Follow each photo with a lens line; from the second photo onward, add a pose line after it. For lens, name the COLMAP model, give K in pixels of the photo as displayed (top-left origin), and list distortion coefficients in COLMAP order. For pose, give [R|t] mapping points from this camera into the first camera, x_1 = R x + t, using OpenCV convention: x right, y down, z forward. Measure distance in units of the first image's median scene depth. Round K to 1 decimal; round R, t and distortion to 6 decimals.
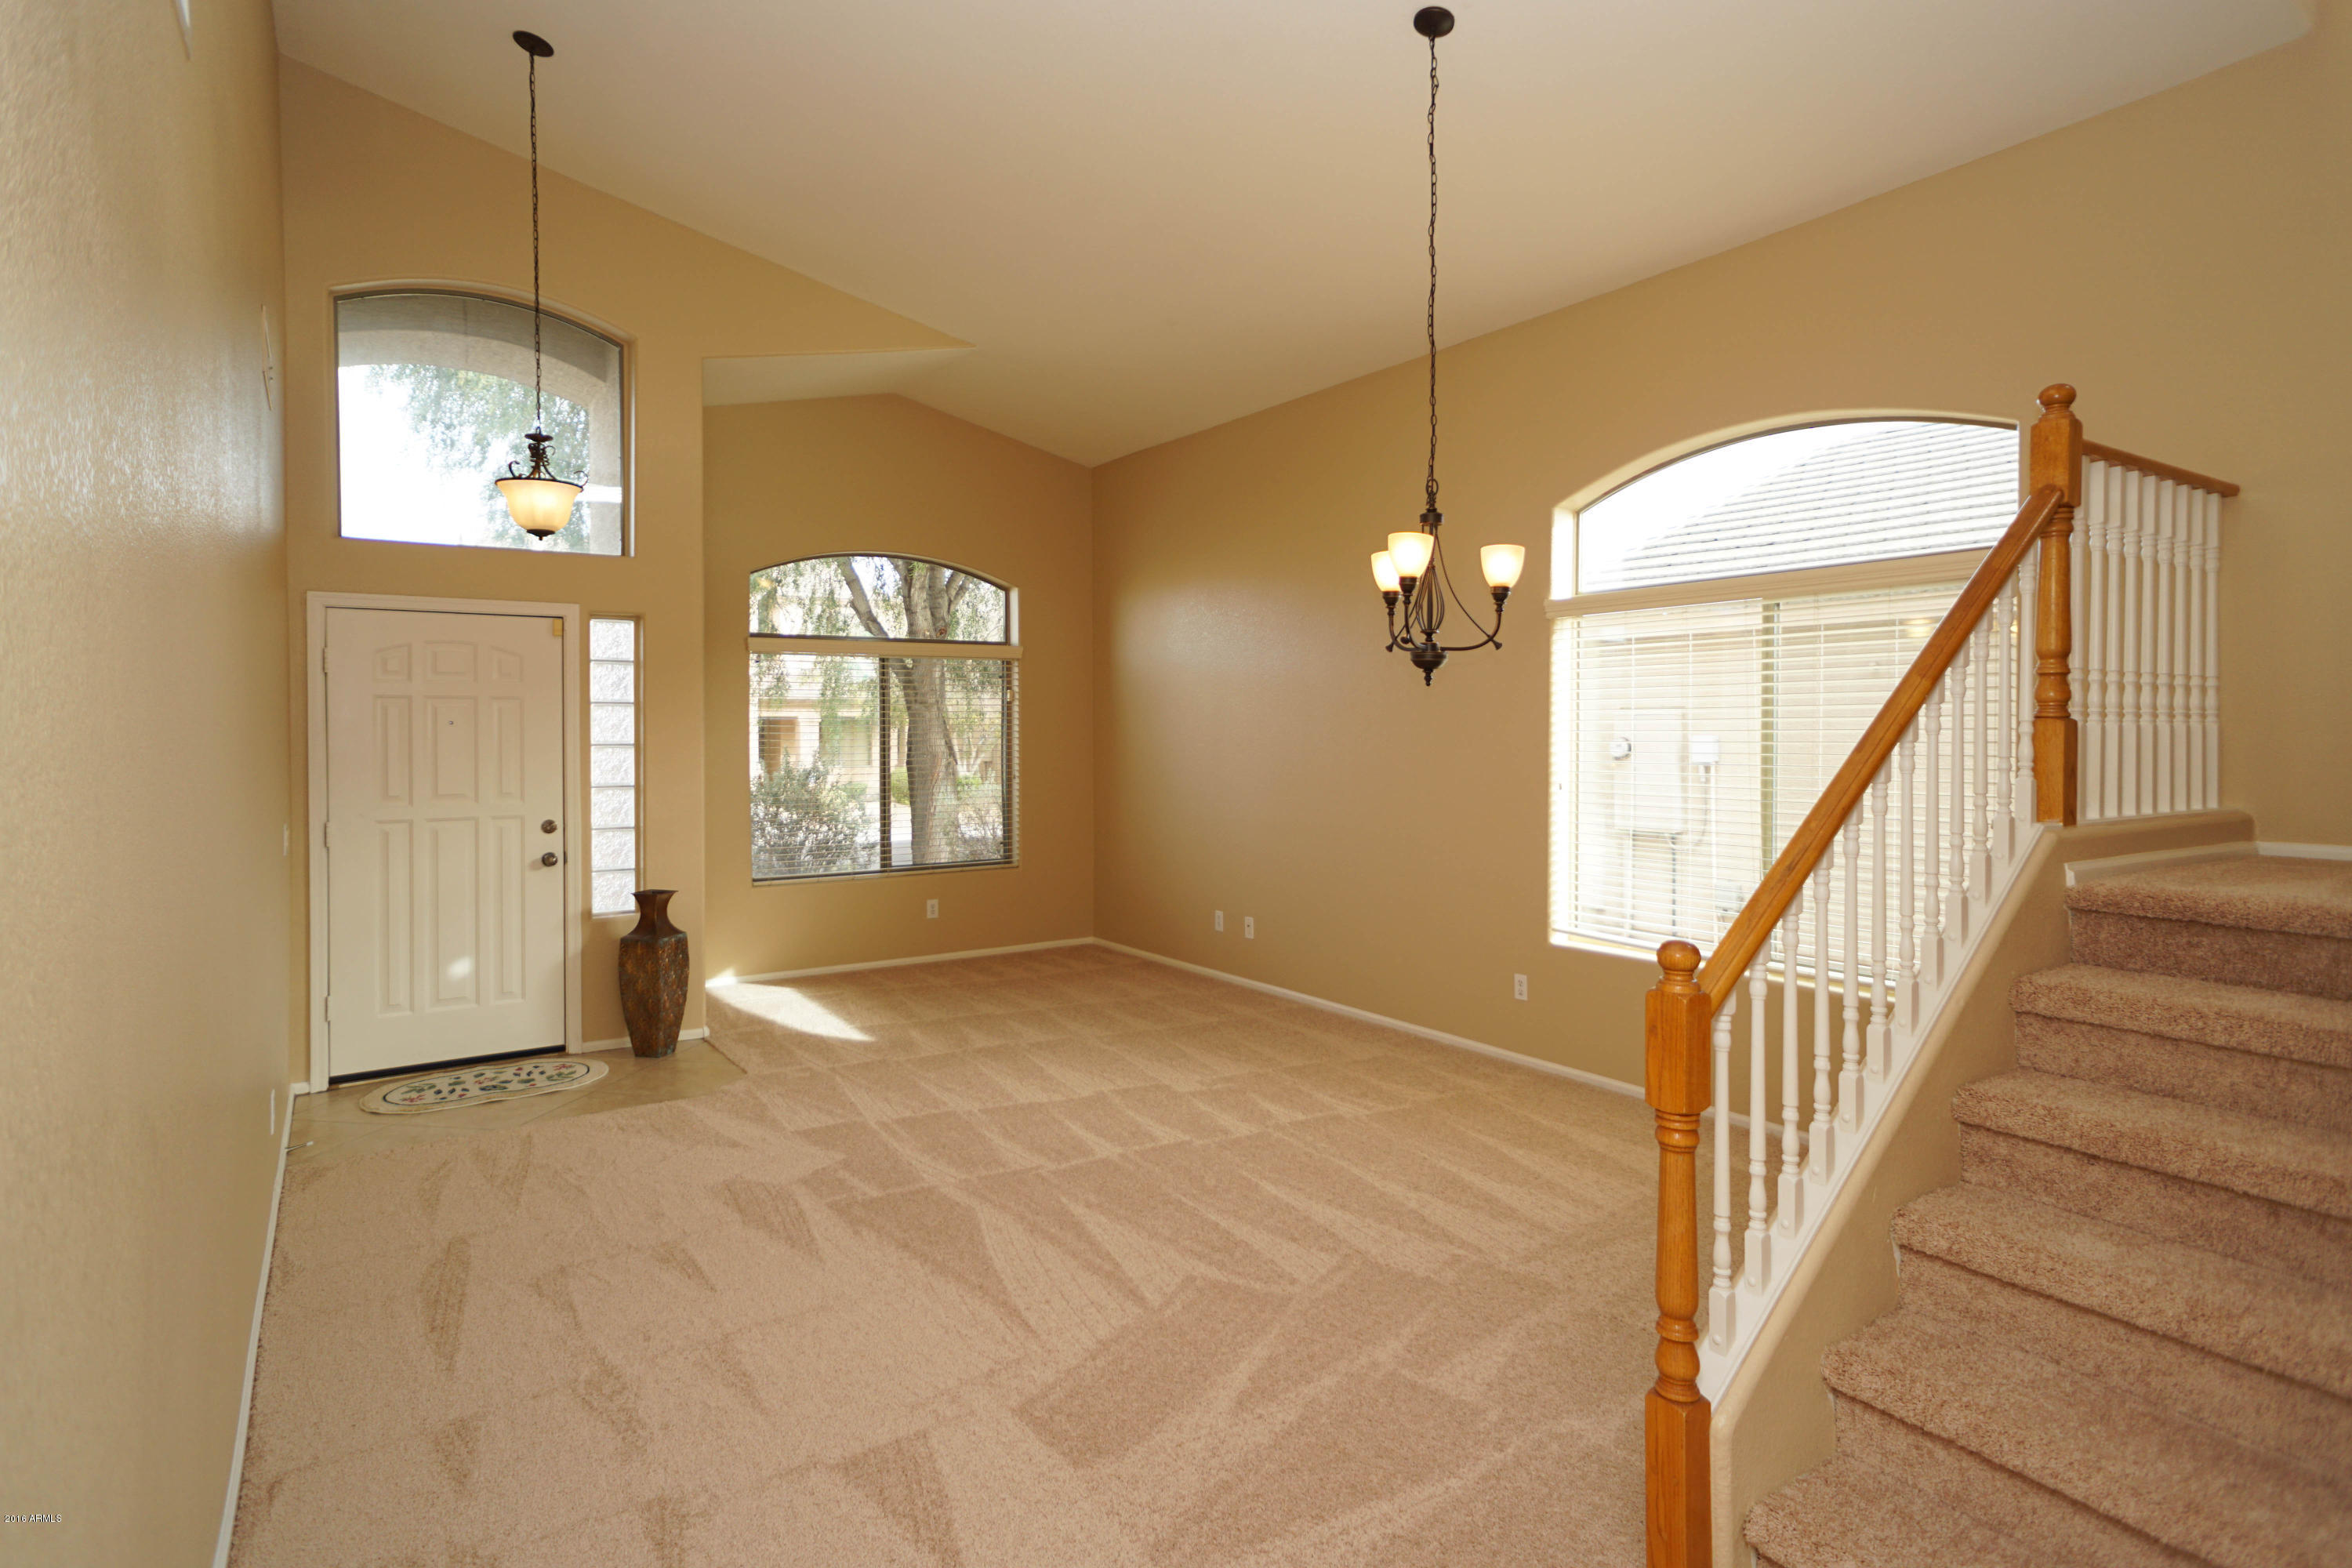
lens RADIAL K [[1216.9, 0, 1165.8], [0, 1216.9, 757.7], [0, 0, 1]] dist [-0.010940, 0.033191]
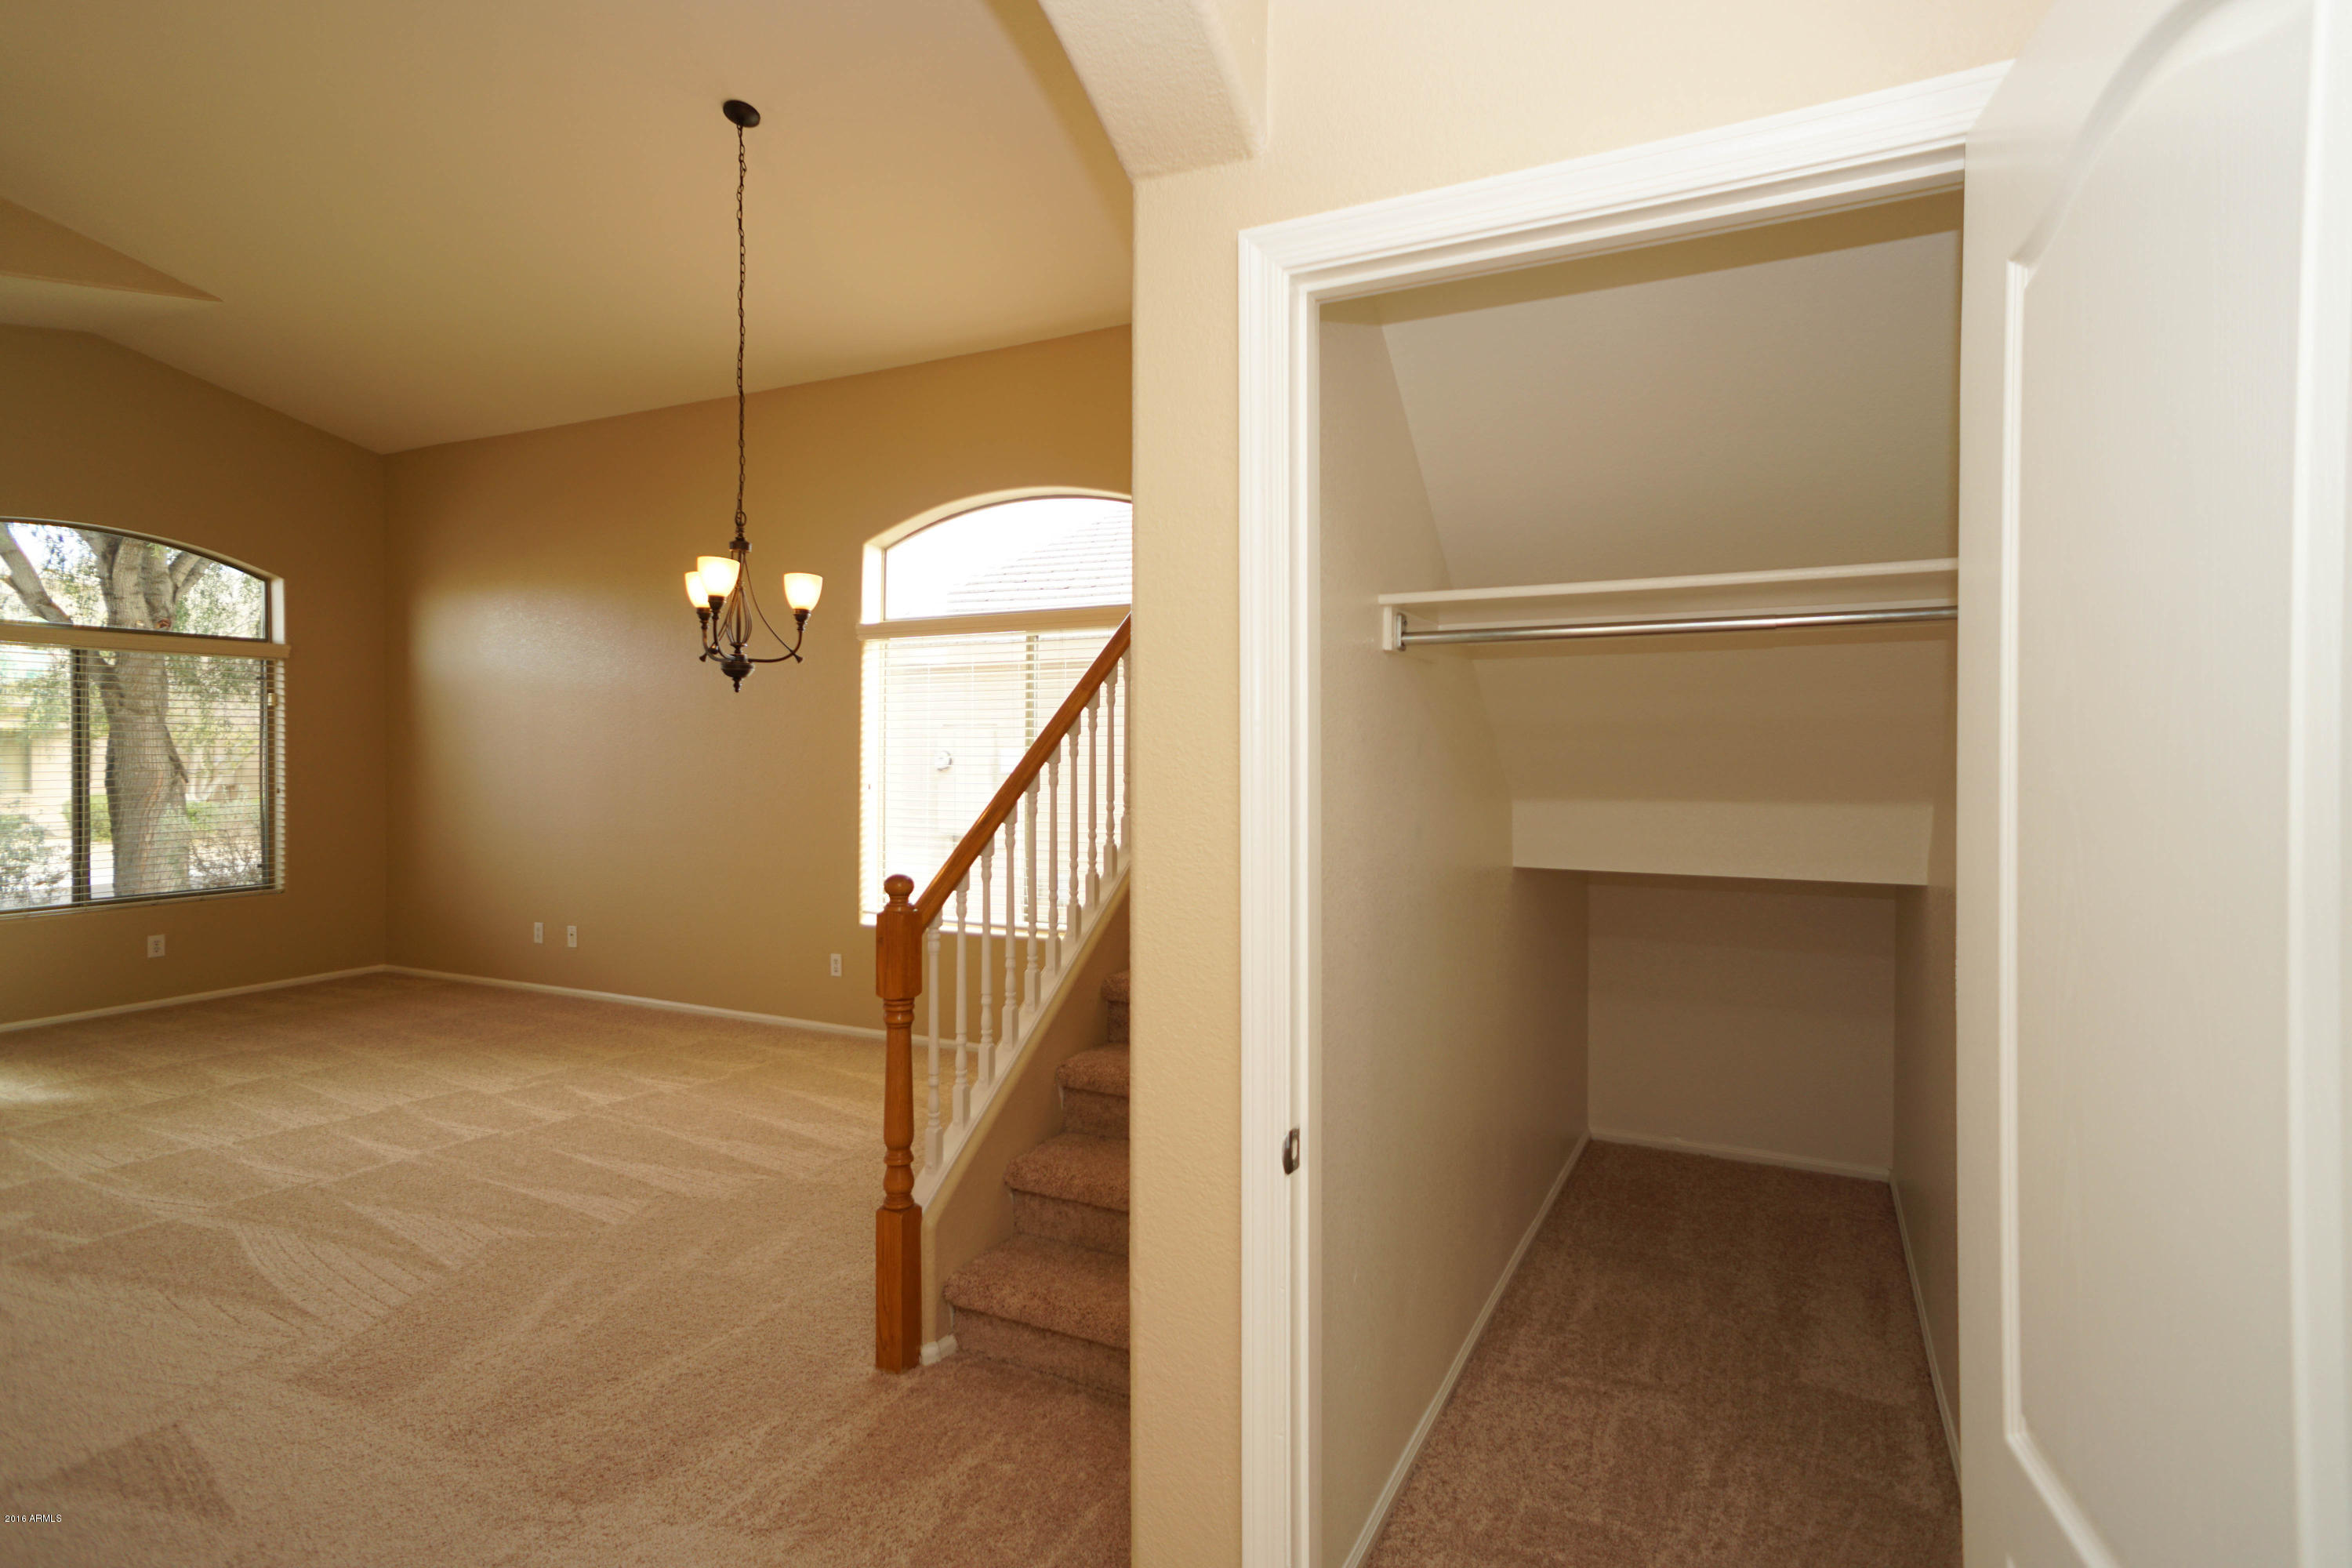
lens RADIAL K [[1216.9, 0, 1165.8], [0, 1216.9, 757.7], [0, 0, 1]] dist [-0.010940, 0.033191]
pose [[0.871521, 0.000180, 0.490358, 0.006653], [0.009446, 0.999808, -0.017156, 0.024671], [-0.490267, 0.019584, 0.871352, -0.183078]]
